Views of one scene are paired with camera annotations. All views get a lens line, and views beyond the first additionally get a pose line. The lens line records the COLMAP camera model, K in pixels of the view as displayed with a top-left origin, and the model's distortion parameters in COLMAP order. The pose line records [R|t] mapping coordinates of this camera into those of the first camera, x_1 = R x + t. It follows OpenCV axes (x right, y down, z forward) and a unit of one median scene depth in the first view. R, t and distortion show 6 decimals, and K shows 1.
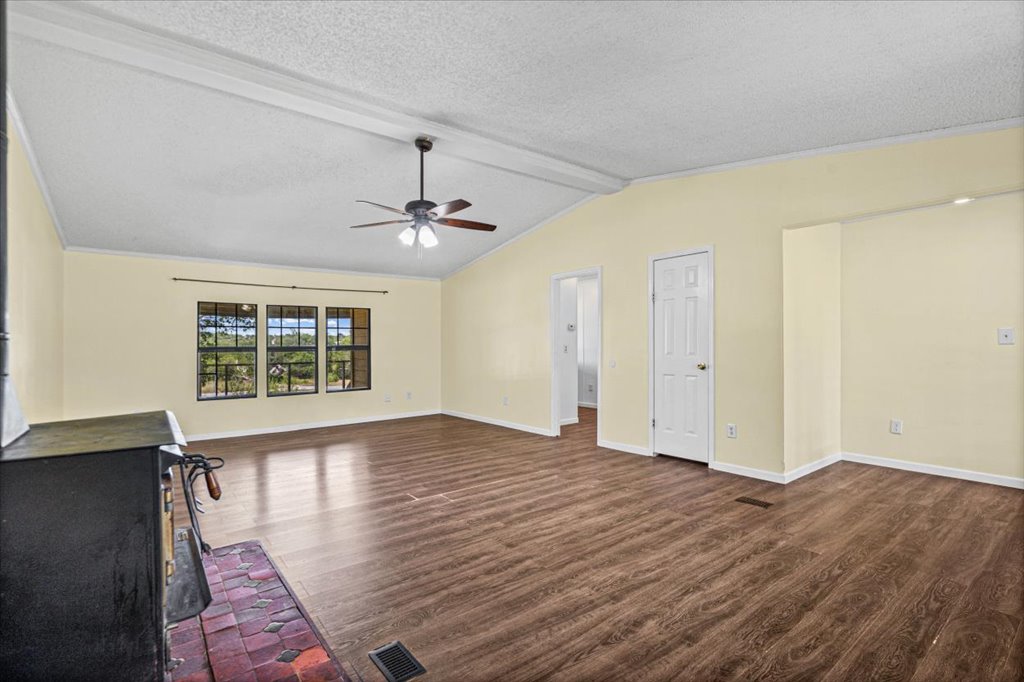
lens RADIAL K [[475.6, 0, 505.1], [0, 475.6, 345.6], [0, 0, 1]] dist [-0.001451, -0.000035]
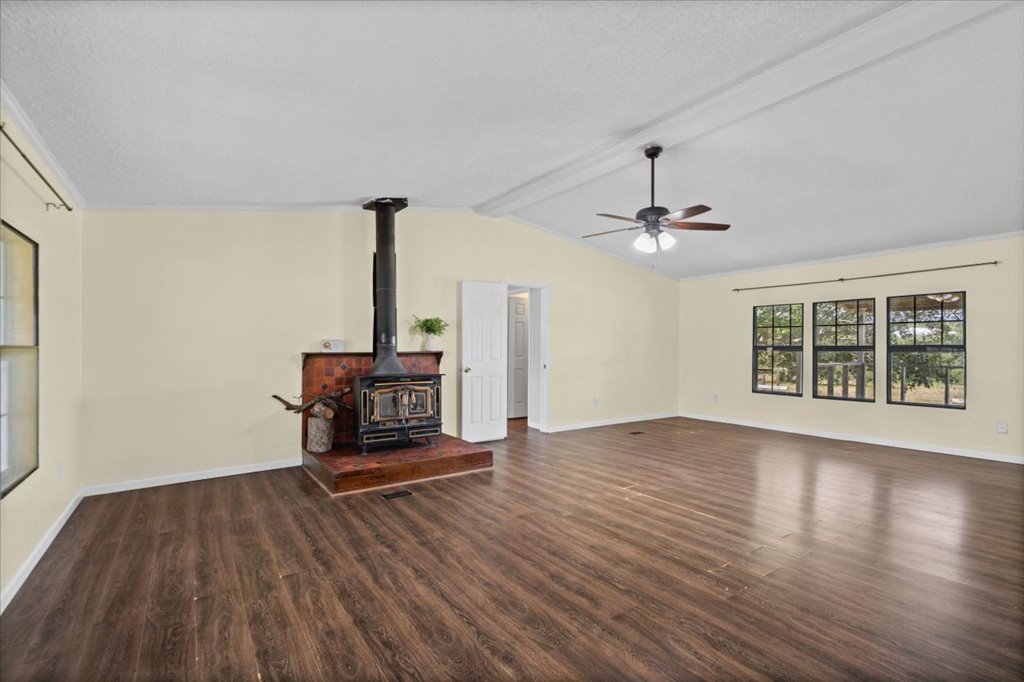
lens RADIAL K [[475.6, 0, 505.1], [0, 475.6, 345.6], [0, 0, 1]] dist [-0.001451, -0.000035]
pose [[-0.065591, 0.009870, -0.997798, 1.068377], [0.004533, 0.999944, 0.009593, -0.021907], [0.997836, -0.003894, -0.065632, 0.917053]]
